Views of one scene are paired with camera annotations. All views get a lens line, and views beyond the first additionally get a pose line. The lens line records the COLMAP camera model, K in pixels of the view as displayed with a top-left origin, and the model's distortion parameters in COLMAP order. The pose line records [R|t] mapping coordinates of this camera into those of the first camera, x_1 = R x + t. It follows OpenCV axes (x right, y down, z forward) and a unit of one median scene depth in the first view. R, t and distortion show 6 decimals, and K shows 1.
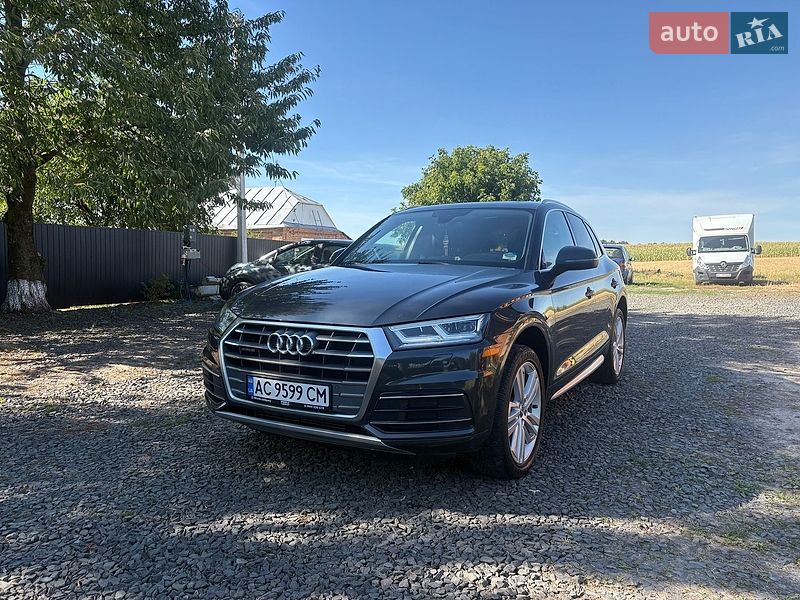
lens RADIAL K [[606.9, 0, 397.2], [0, 606.9, 303.7], [0, 0, 1]] dist [0.065950, -0.063600]
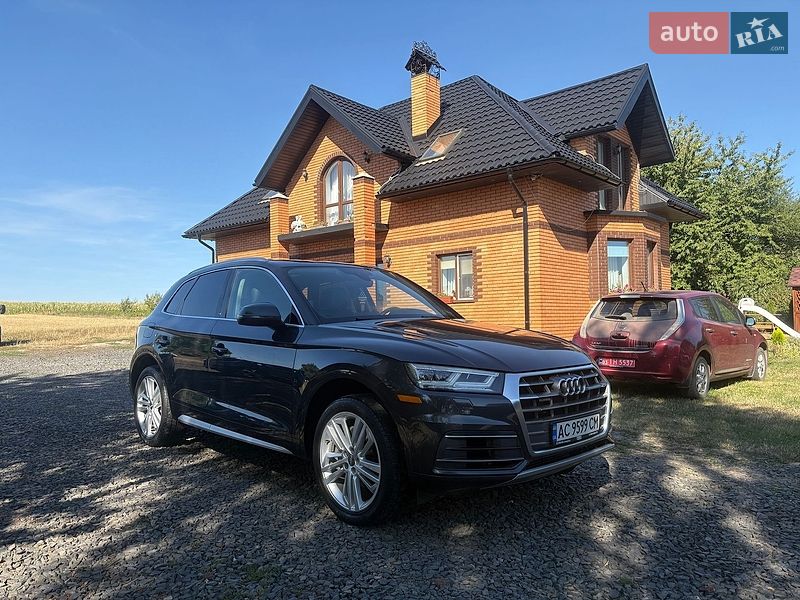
lens RADIAL K [[605.2, 0, 397.5], [0, 605.2, 306.6], [0, 0, 1]] dist [0.075924, -0.104128]
pose [[0.288356, 0.005028, 0.957510, -1.285673], [0.084303, 0.995970, -0.030618, -0.071607], [-0.953805, 0.089550, 0.286770, 0.905063]]
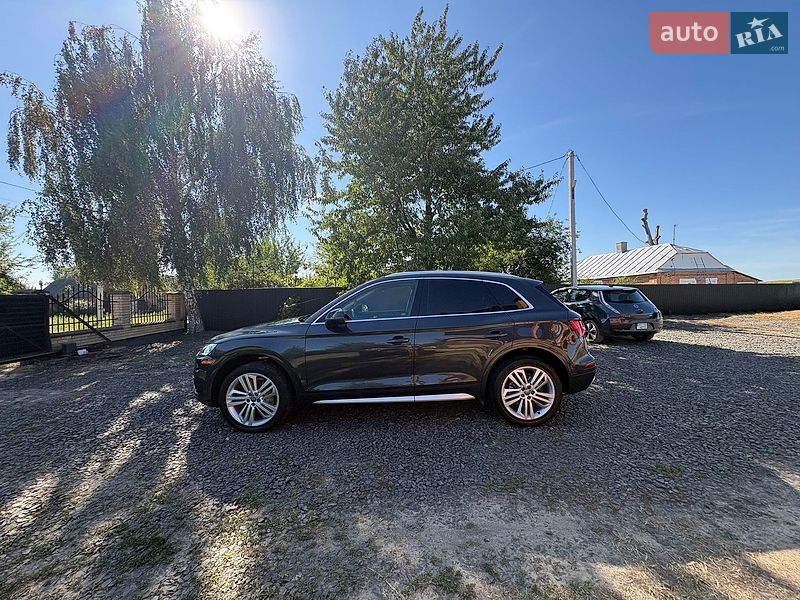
lens RADIAL K [[322.0, 0, 400.2], [0, 322.0, 294.8], [0, 0, 1]] dist [-0.000783, -0.000230]
pose [[0.499699, -0.012618, -0.866107, 1.347705], [-0.045283, 0.998146, -0.040668, -0.131007], [0.865014, 0.059541, 0.498202, 0.908414]]
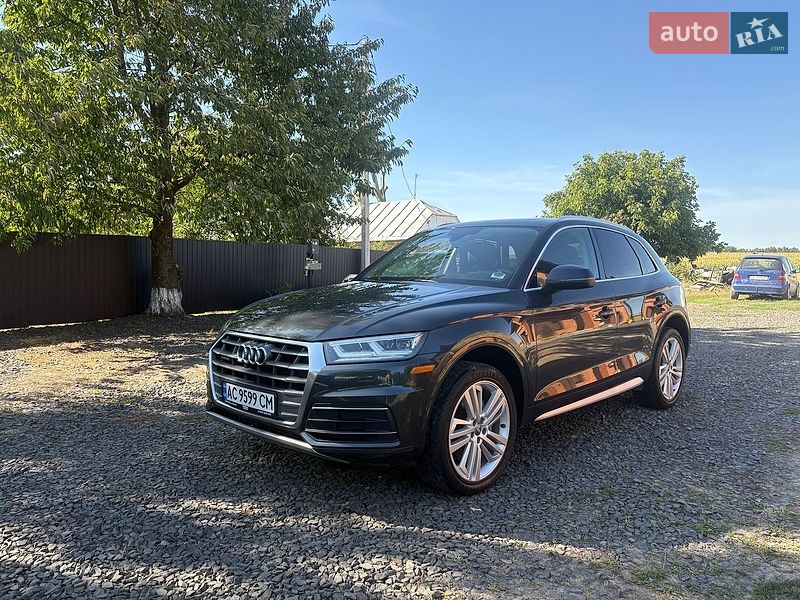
lens RADIAL K [[607.0, 0, 404.2], [0, 607.0, 297.4], [0, 0, 1]] dist [0.054363, -0.052039]
pose [[0.971022, 0.016069, -0.238450, 0.334627], [-0.021998, 0.999511, -0.022223, -0.018421], [0.237977, 0.026824, 0.970900, -0.017304]]
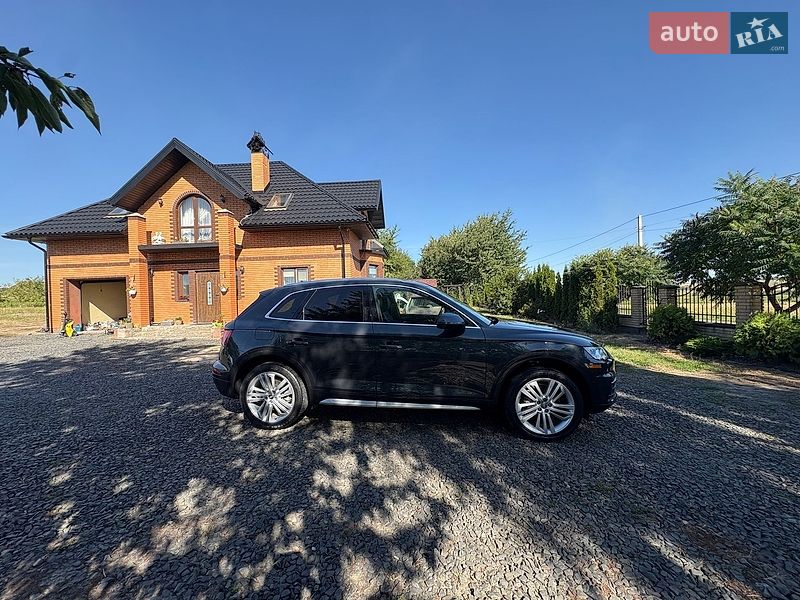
lens RADIAL K [[319.4, 0, 400.2], [0, 319.4, 300.4], [0, 0, 1]] dist [0.002209, 0.000291]
pose [[-0.379521, -0.012428, 0.925100, -1.003166], [0.085435, 0.995167, 0.048419, -0.242013], [-0.921230, 0.097412, -0.376625, 2.053411]]
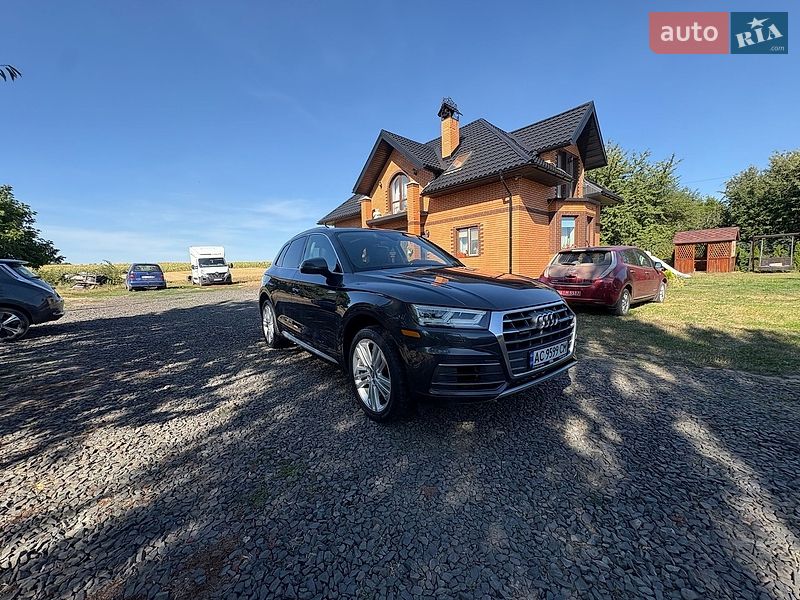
lens RADIAL K [[319.4, 0, 400.2], [0, 319.4, 300.4], [0, 0, 1]] dist [0.002209, 0.000291]
pose [[0.400687, -0.113753, 0.909126, -0.924620], [0.098007, 0.991891, 0.080914, -0.069513], [-0.910958, 0.056679, 0.408586, 0.936564]]
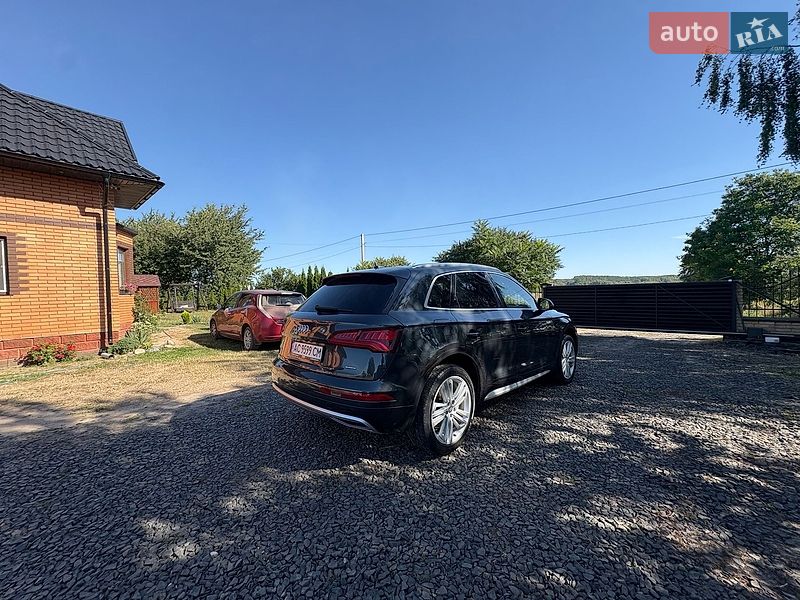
lens RADIAL K [[319.4, 0, 400.2], [0, 319.4, 300.4], [0, 0, 1]] dist [0.002209, 0.000291]
pose [[-0.961901, 0.004579, 0.273358, 0.051538], [0.031771, 0.994958, 0.095129, -0.268596], [-0.271545, 0.100189, -0.957197, 2.882748]]
